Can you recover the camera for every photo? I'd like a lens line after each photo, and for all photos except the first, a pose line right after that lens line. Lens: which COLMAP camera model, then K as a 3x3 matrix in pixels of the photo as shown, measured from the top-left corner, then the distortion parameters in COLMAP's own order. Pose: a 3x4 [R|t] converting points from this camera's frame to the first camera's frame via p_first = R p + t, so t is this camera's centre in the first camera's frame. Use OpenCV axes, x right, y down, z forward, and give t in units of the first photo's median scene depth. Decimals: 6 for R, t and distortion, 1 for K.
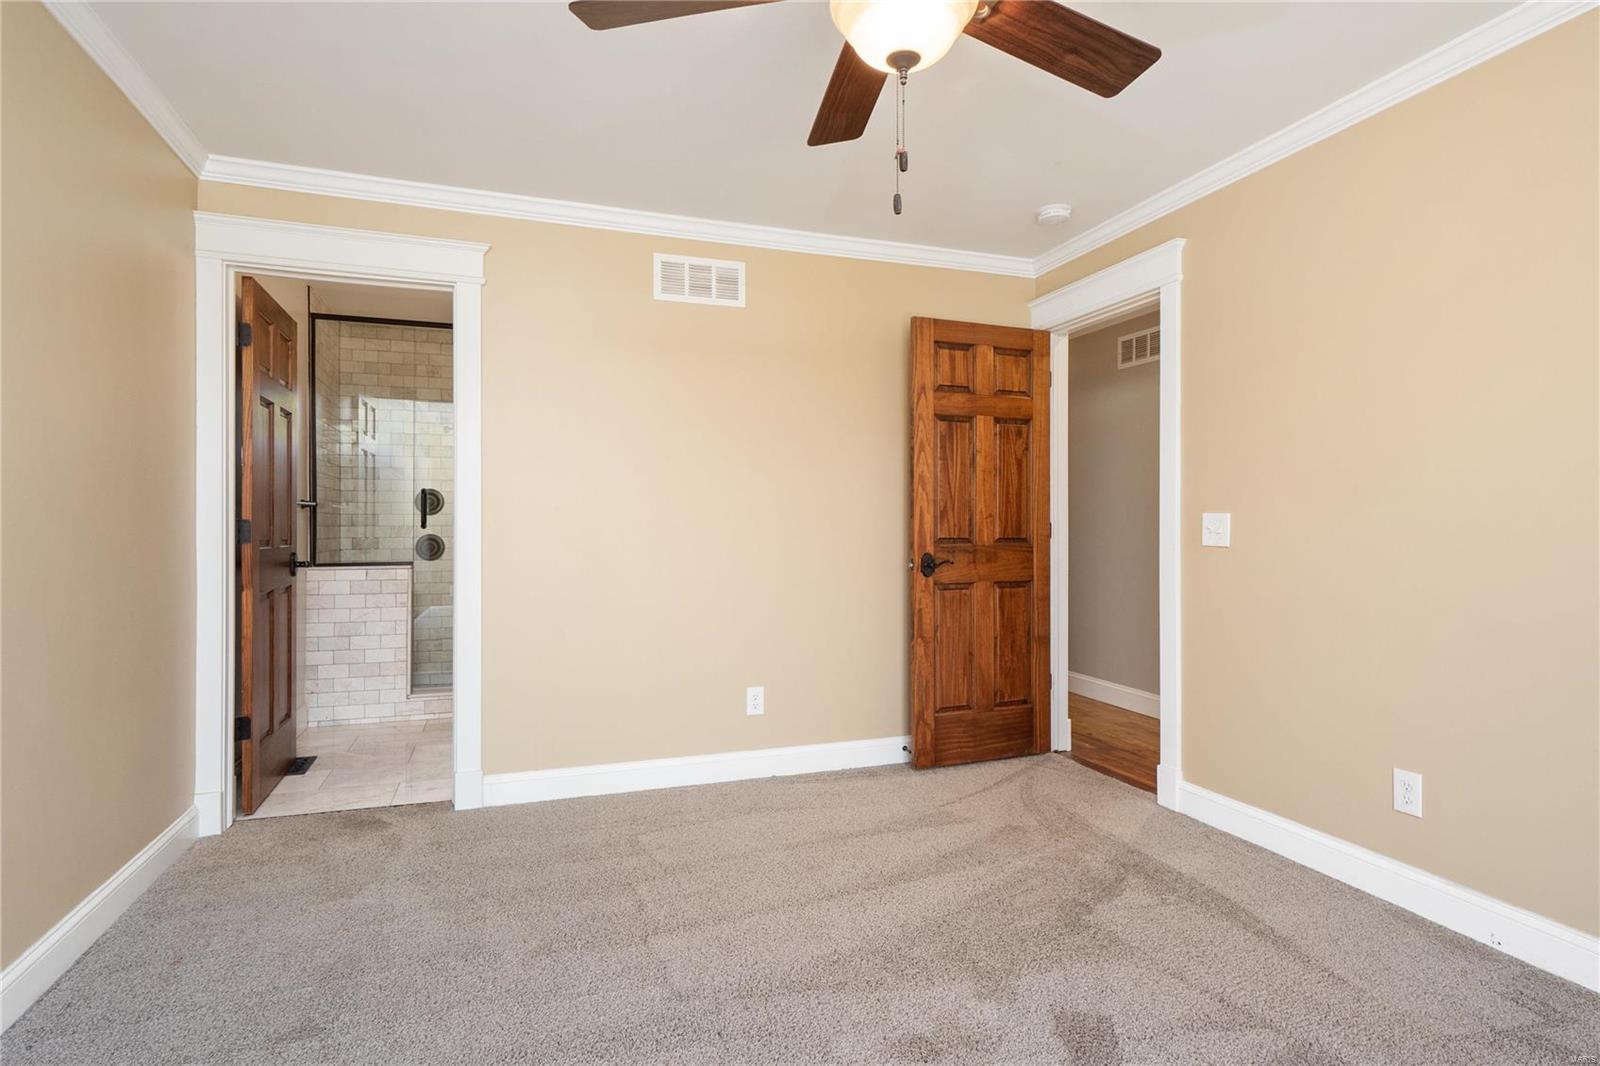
lens RADIAL K [[824.4, 0, 804.9], [0, 824.4, 525.7], [0, 0, 1]] dist [-0.004164, 0.000303]
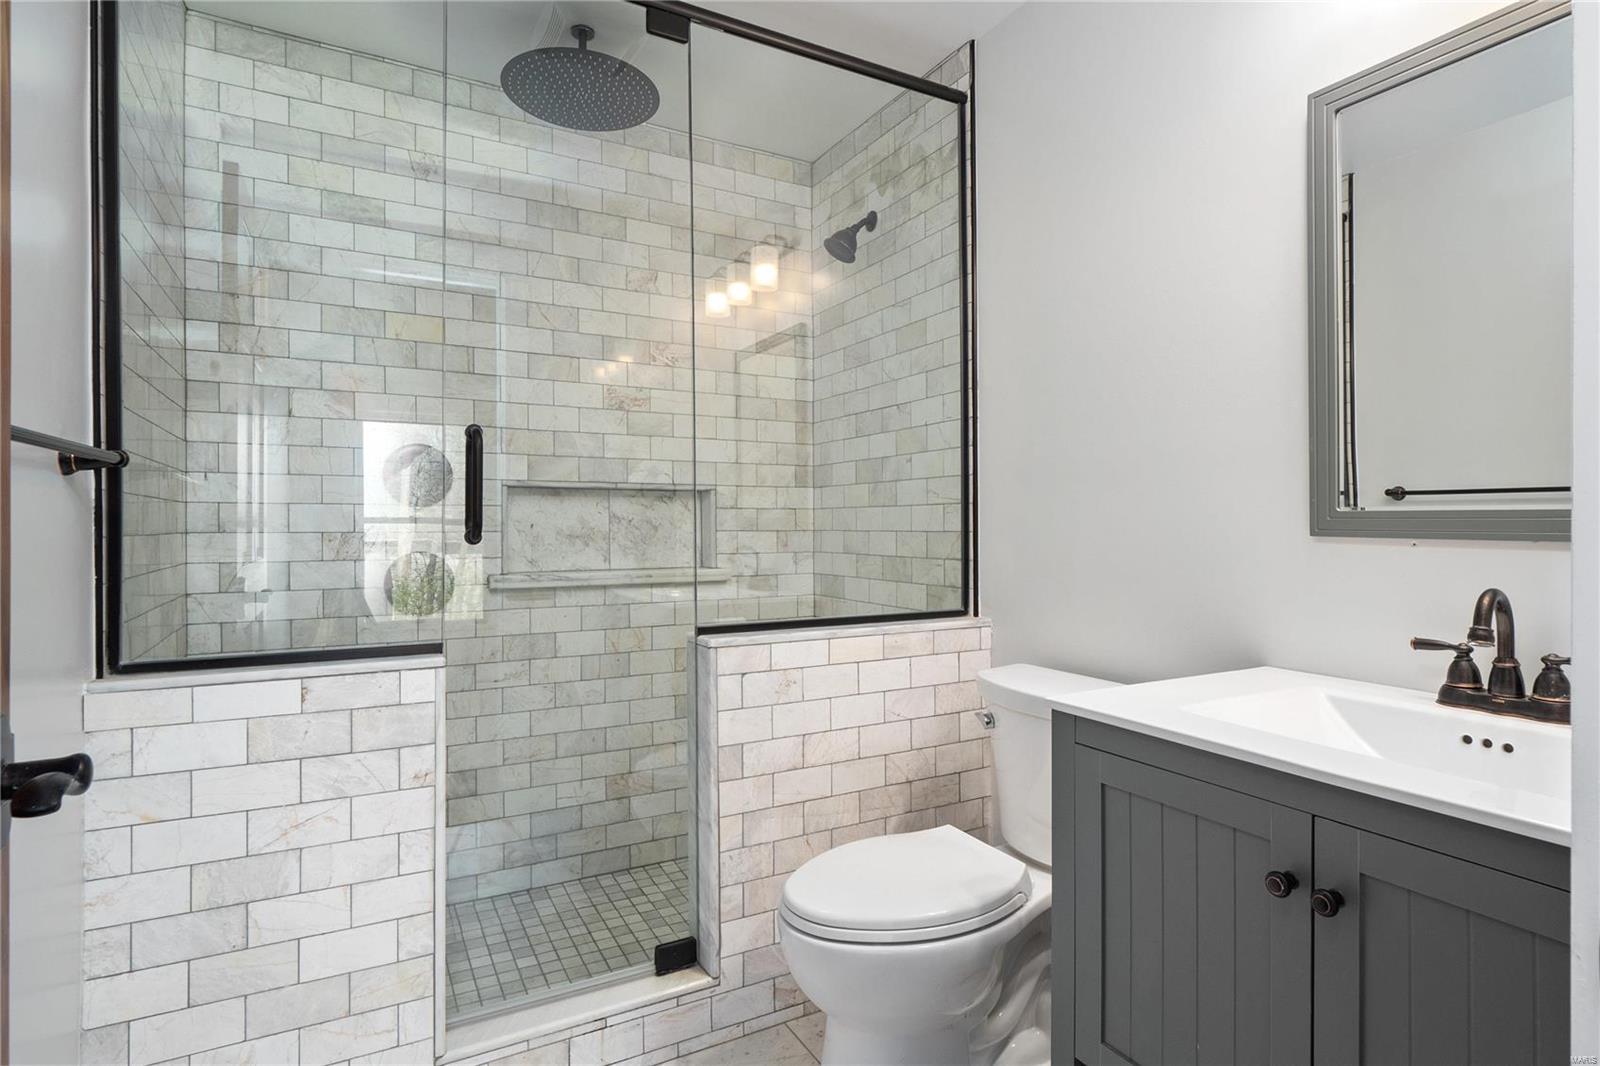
lens RADIAL K [[824.4, 0, 803.0], [0, 824.4, 526.0], [0, 0, 1]] dist [-0.004164, 0.000303]
pose [[0.986856, -0.001306, 0.161597, -0.393360], [0.000641, 0.999991, 0.004163, -0.005227], [-0.161601, -0.004005, 0.986848, 0.659102]]
